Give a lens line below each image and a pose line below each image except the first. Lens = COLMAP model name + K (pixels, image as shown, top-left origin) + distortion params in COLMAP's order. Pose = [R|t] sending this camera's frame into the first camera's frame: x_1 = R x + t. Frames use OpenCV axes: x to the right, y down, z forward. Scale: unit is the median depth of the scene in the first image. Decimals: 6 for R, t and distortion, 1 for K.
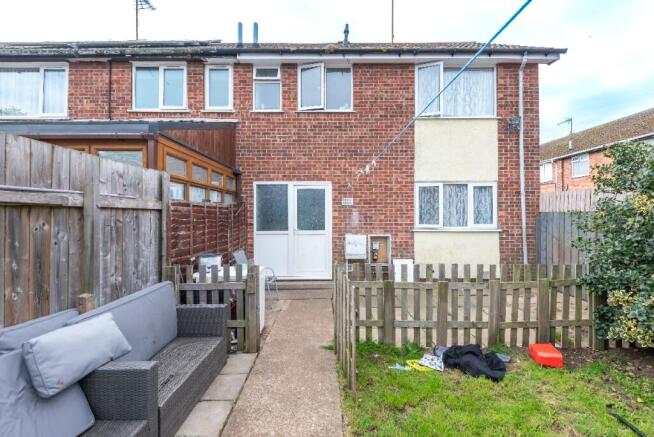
lens RADIAL K [[303.0, 0, 328.3], [0, 303.0, 215.7], [0, 0, 1]] dist [0.015869, -0.012228]
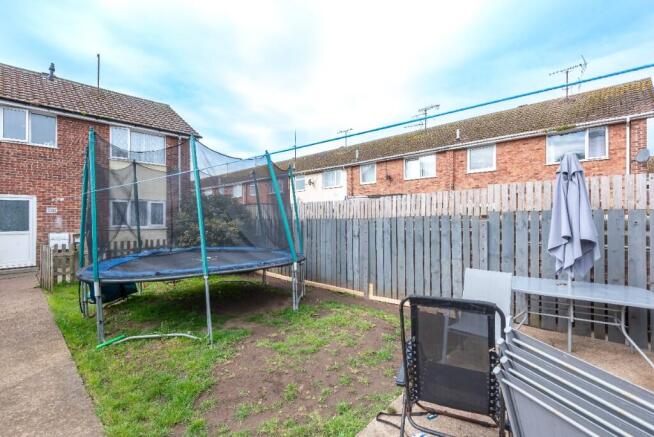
lens RADIAL K [[292.5, 0, 323.6], [0, 292.5, 218.4], [0, 0, 1]] dist [0.024654, -0.009968]
pose [[0.701405, 0.003797, 0.712753, -0.033932], [0.000744, 0.999981, -0.006060, 0.001394], [-0.712763, 0.004781, 0.701389, -0.897846]]
